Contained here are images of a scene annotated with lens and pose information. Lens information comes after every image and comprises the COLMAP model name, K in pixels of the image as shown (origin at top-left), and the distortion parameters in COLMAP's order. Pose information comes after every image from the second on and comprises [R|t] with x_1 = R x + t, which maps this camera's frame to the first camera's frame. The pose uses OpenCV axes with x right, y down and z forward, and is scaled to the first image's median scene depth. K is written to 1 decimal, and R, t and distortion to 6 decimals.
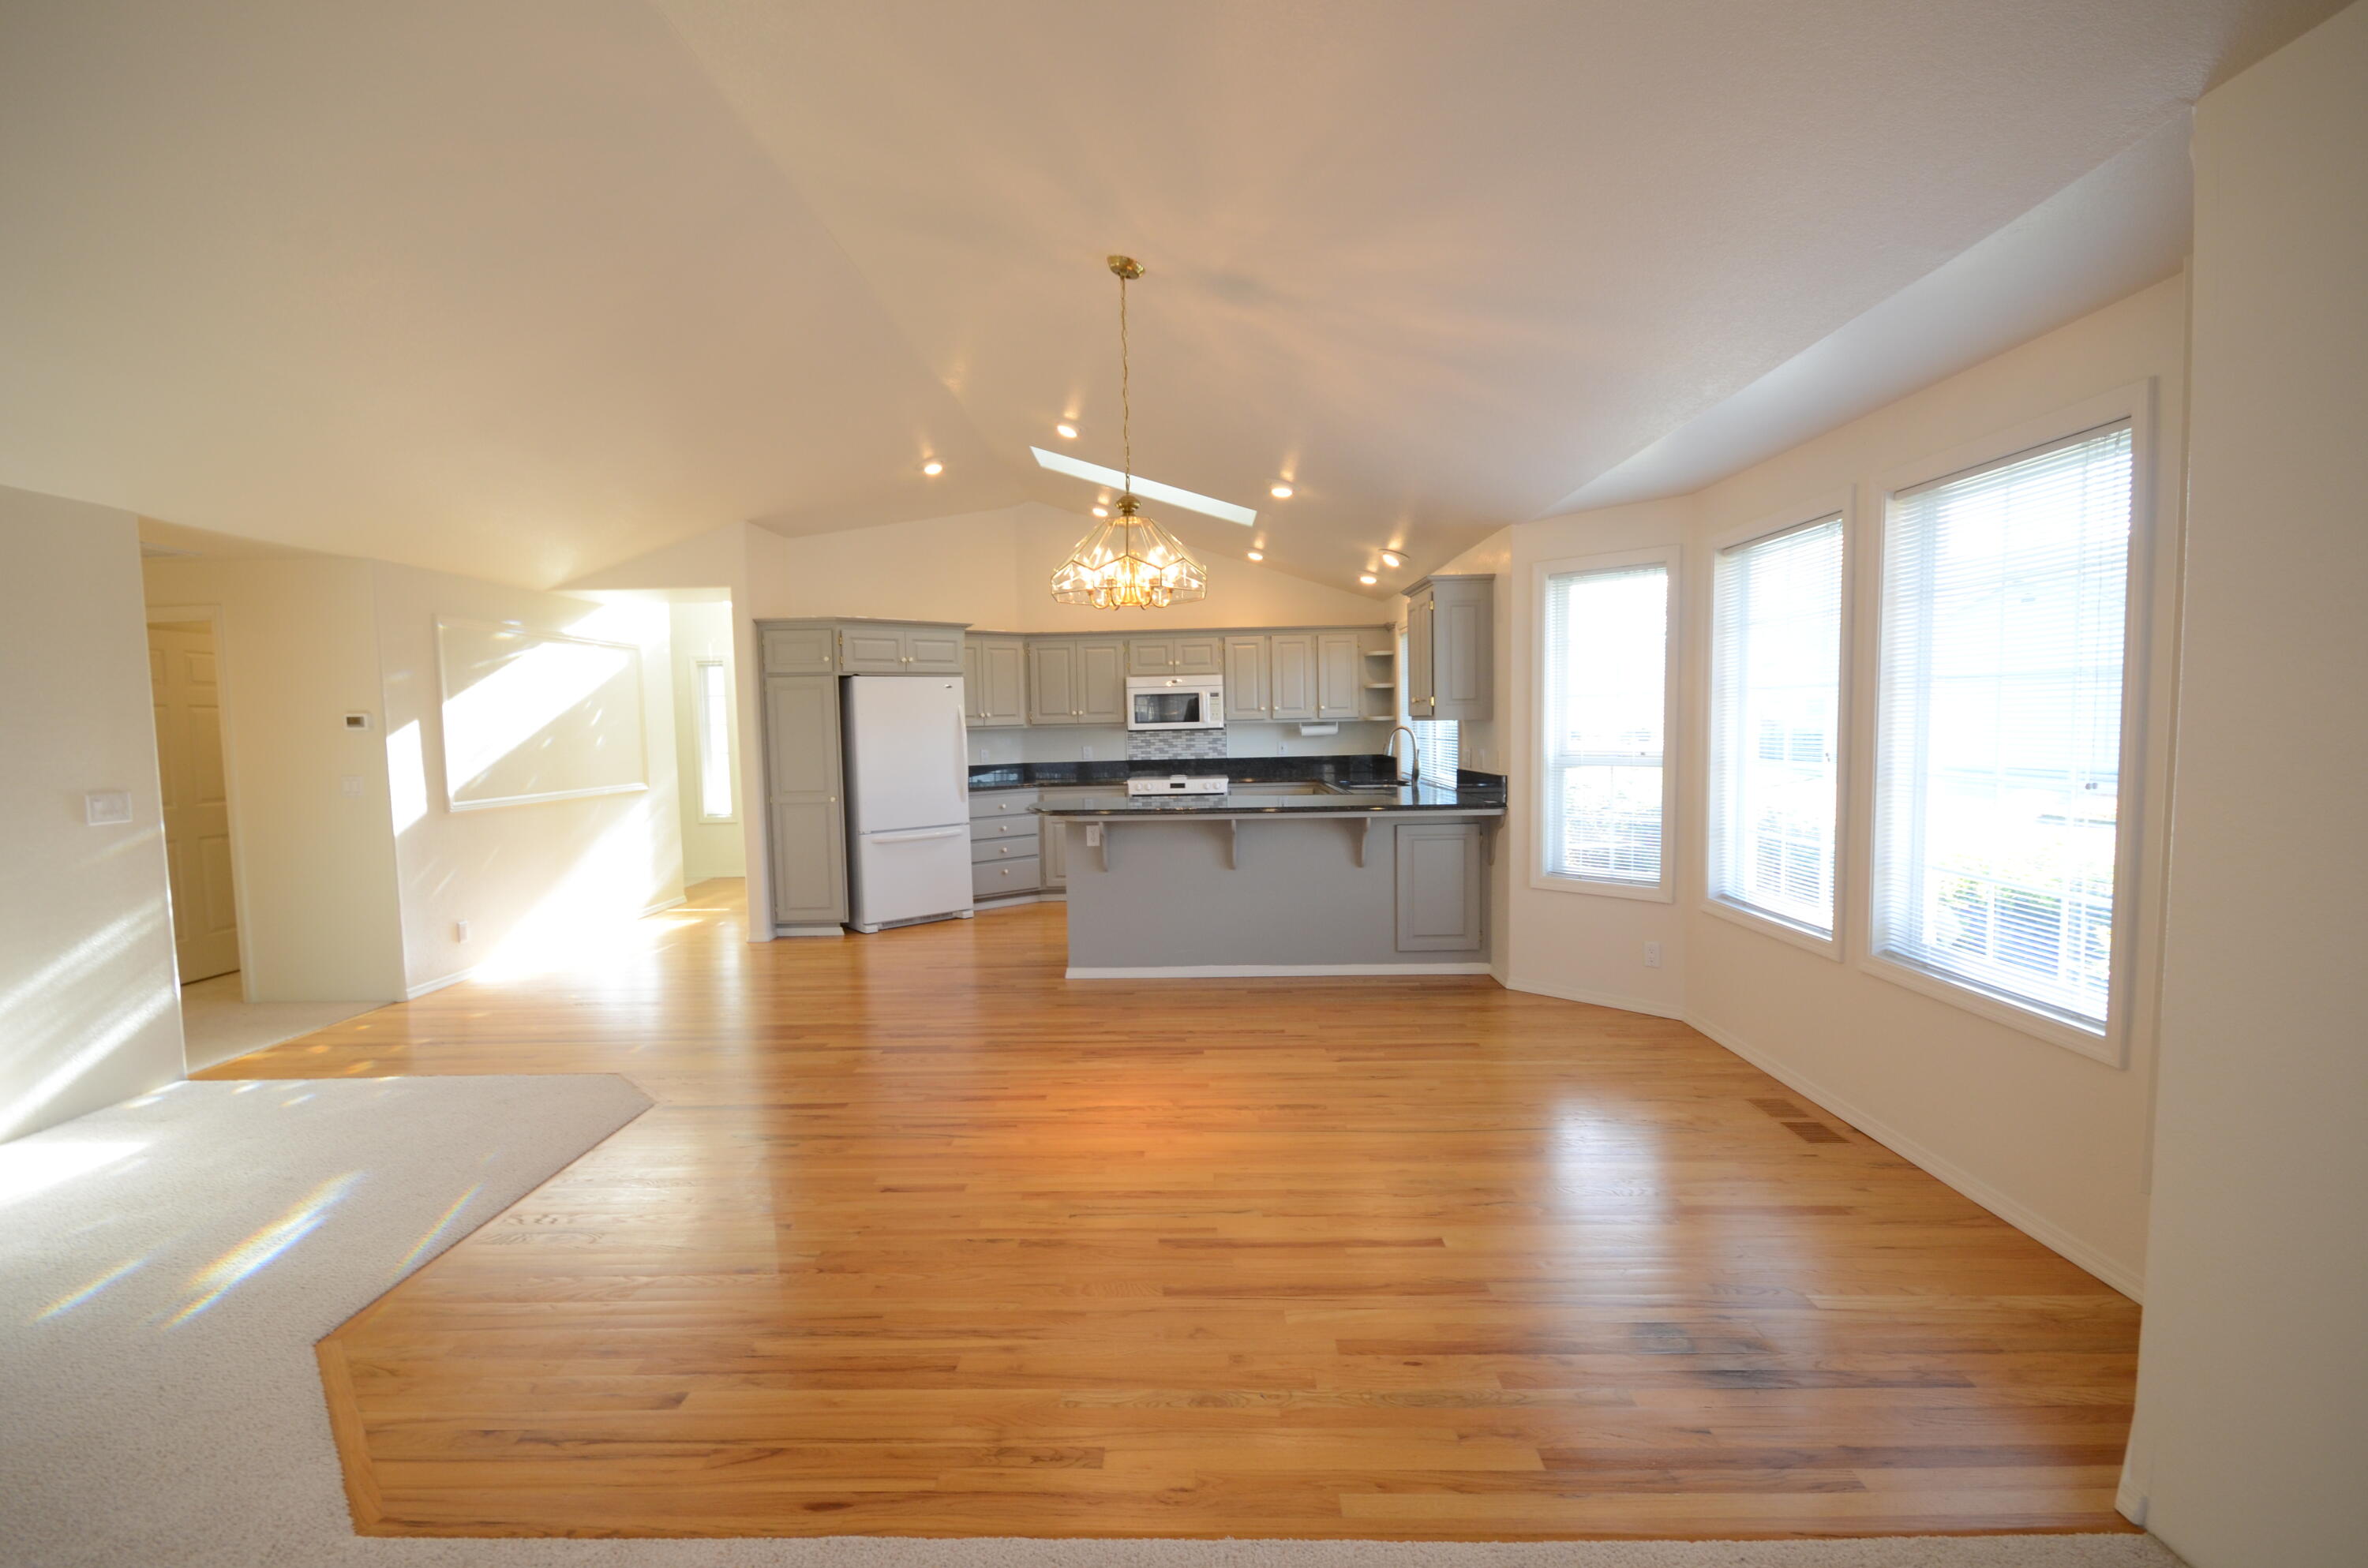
lens RADIAL K [[1033.7, 0, 1173.9], [0, 1033.7, 796.2], [0, 0, 1]] dist [-0.001828, -0.002457]
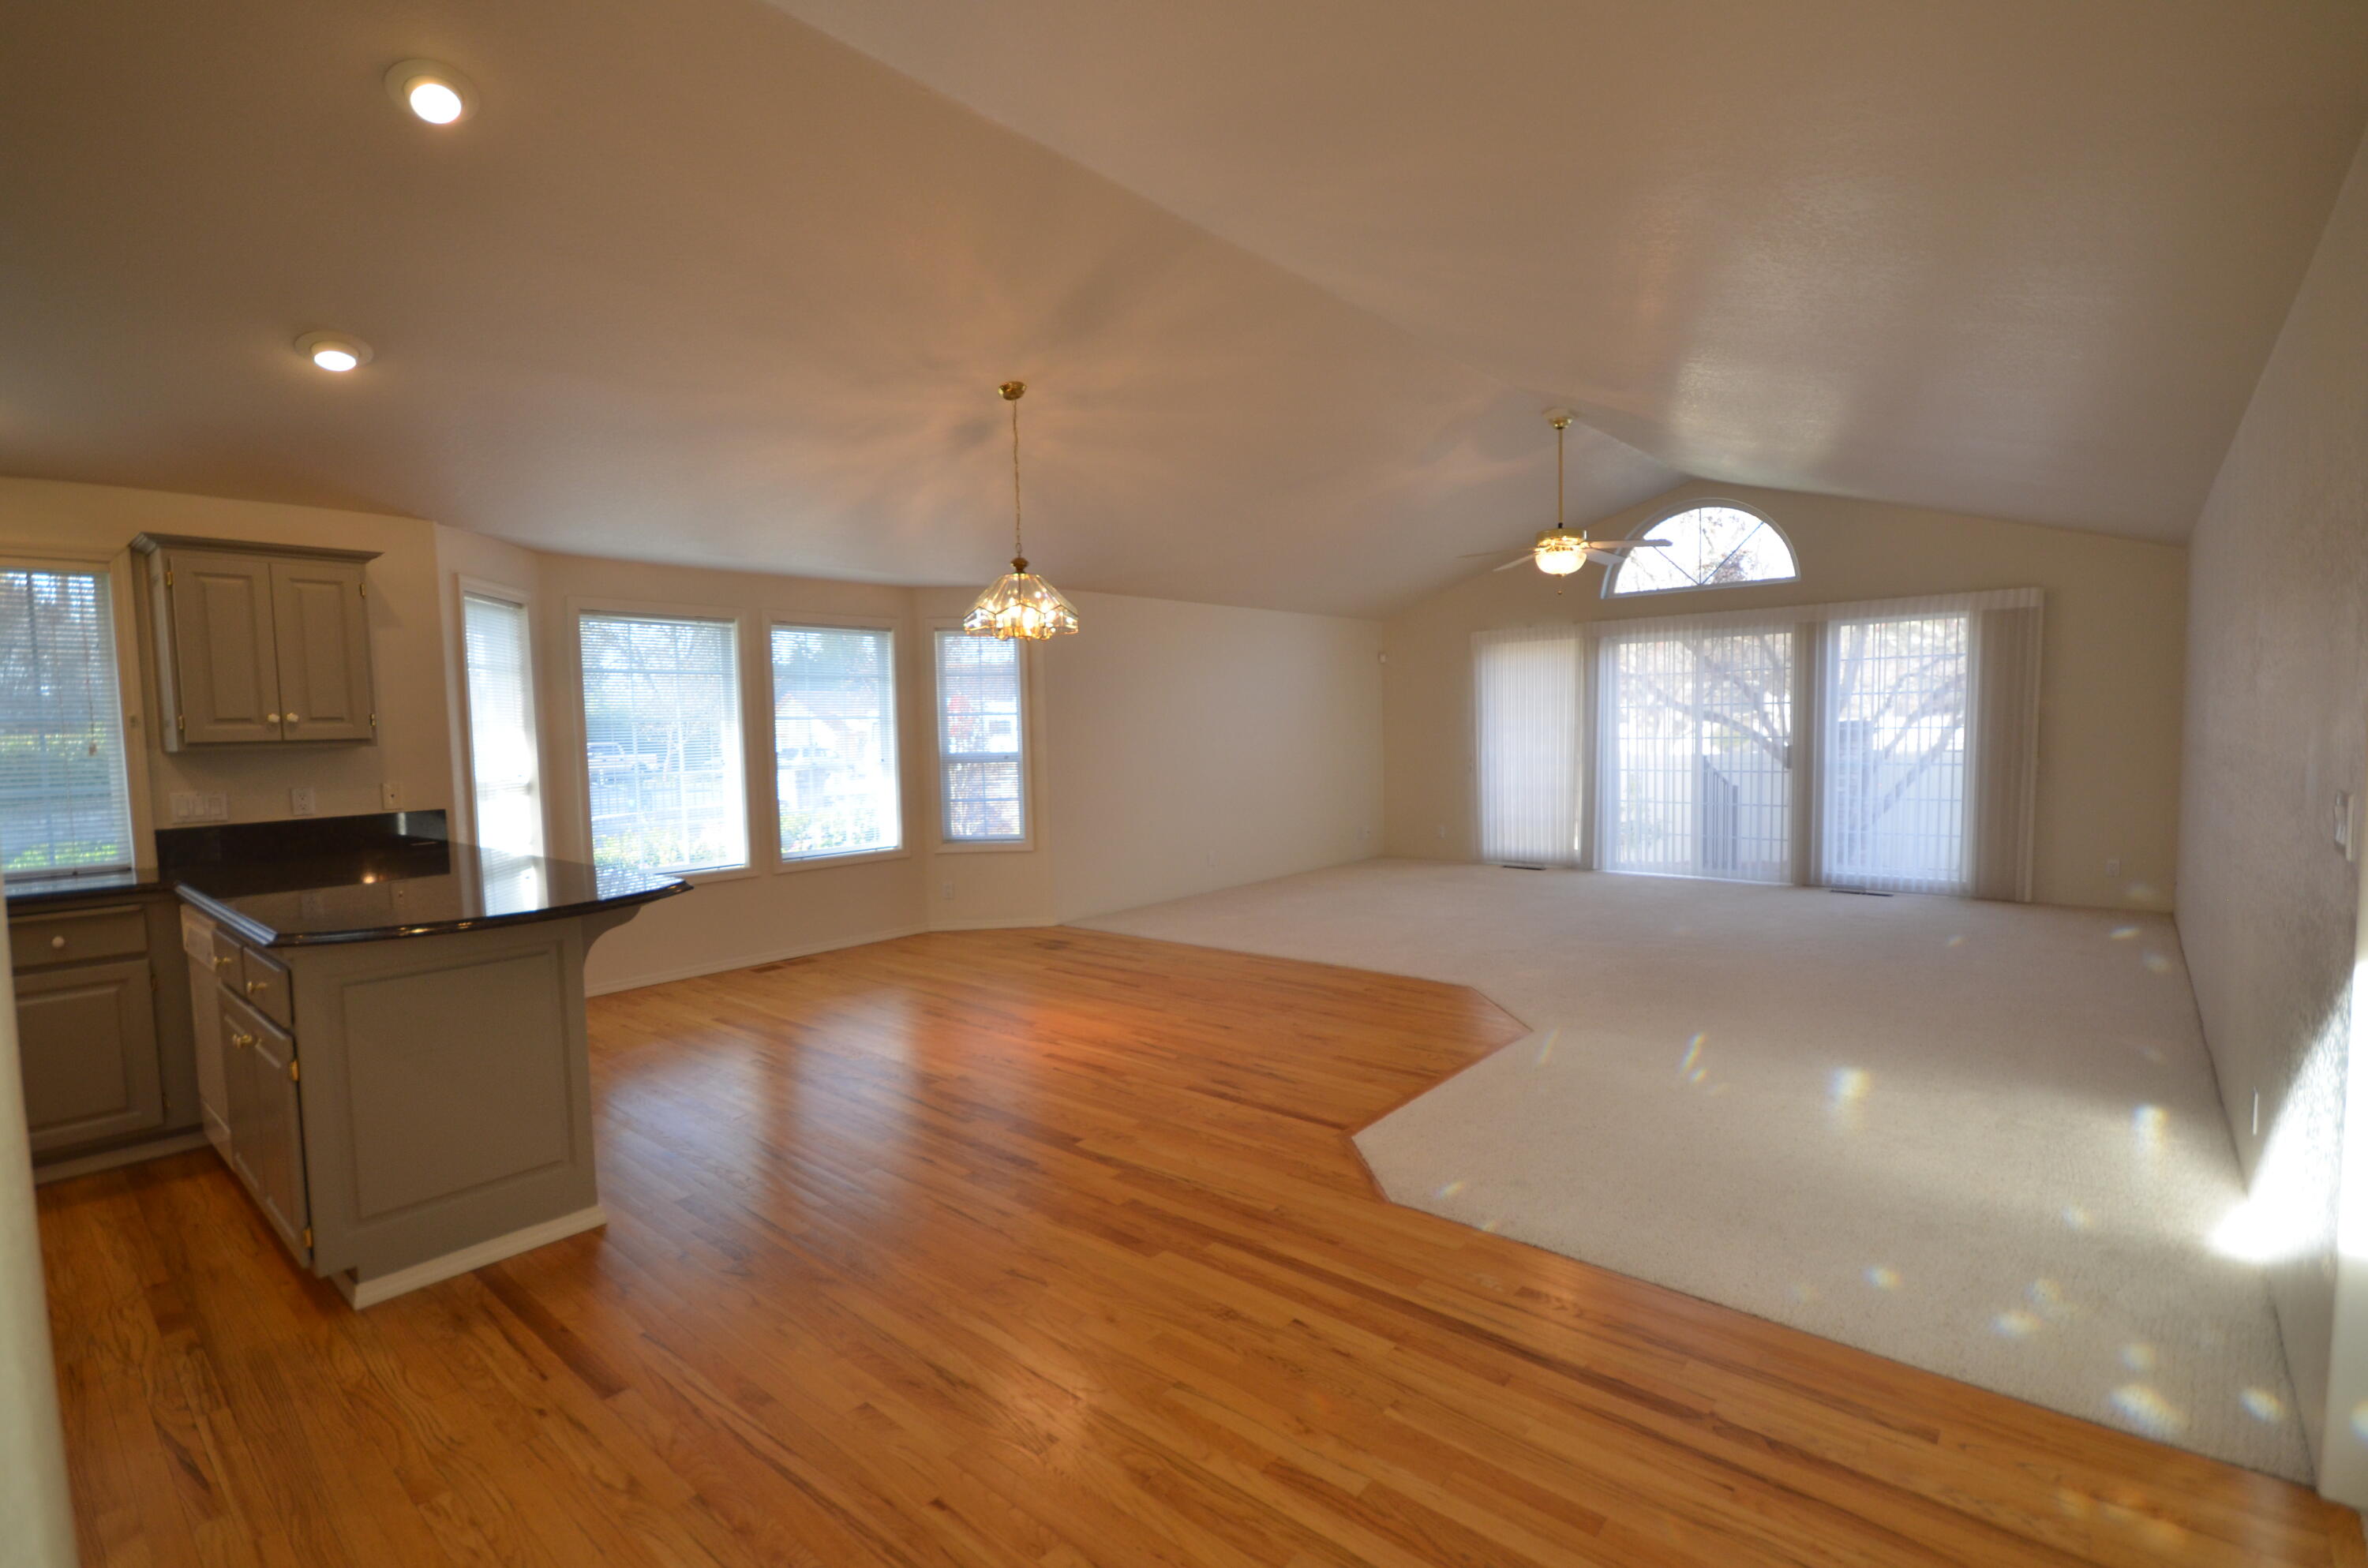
lens RADIAL K [[1087.4, 0, 1174.1], [0, 1087.4, 802.5], [0, 0, 1]] dist [-0.000978, 0.000324]
pose [[-0.767924, -0.013058, 0.640408, -0.539897], [0.085148, 0.988838, 0.122266, -0.062284], [-0.634856, 0.148421, -0.758241, 0.967870]]
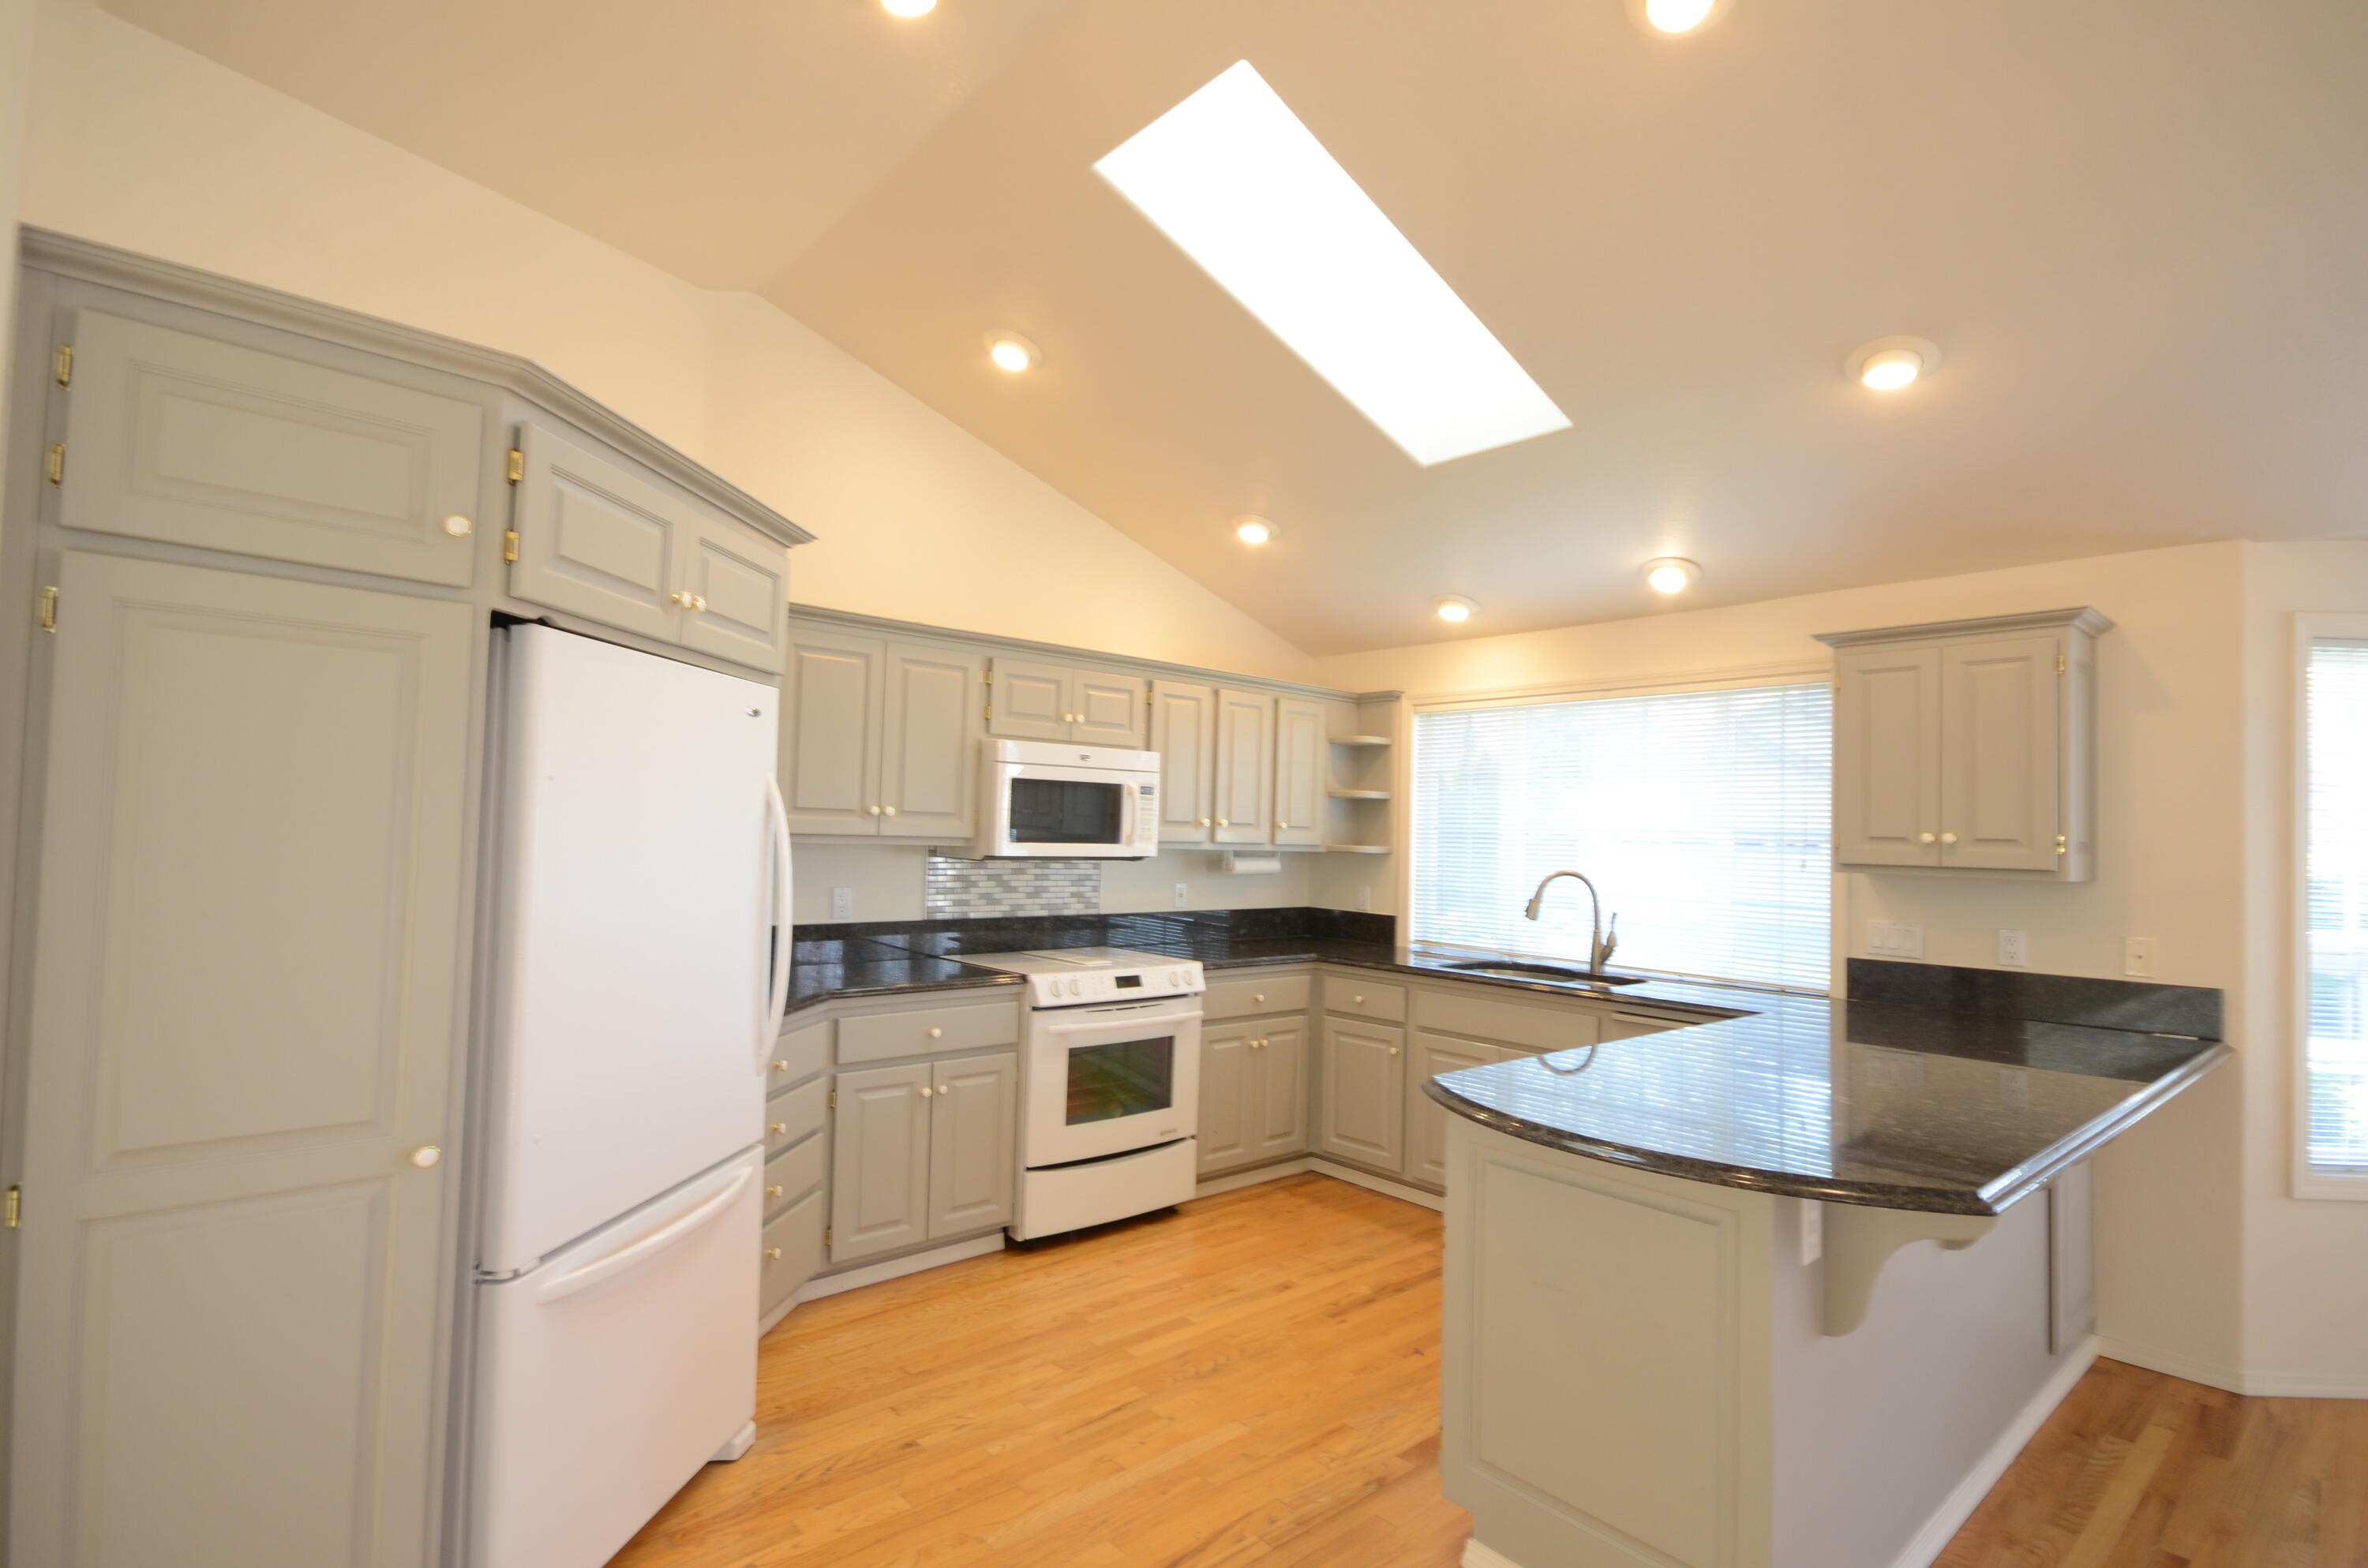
lens RADIAL K [[1134.5, 0, 1169.6], [0, 1134.5, 793.0], [0, 0, 1]] dist [0.002532, -0.000663]
pose [[0.738708, 0.068086, 0.670578, -0.368393], [0.003978, 0.994427, -0.105350, -0.045813], [-0.674014, 0.080490, 0.734321, 0.689800]]
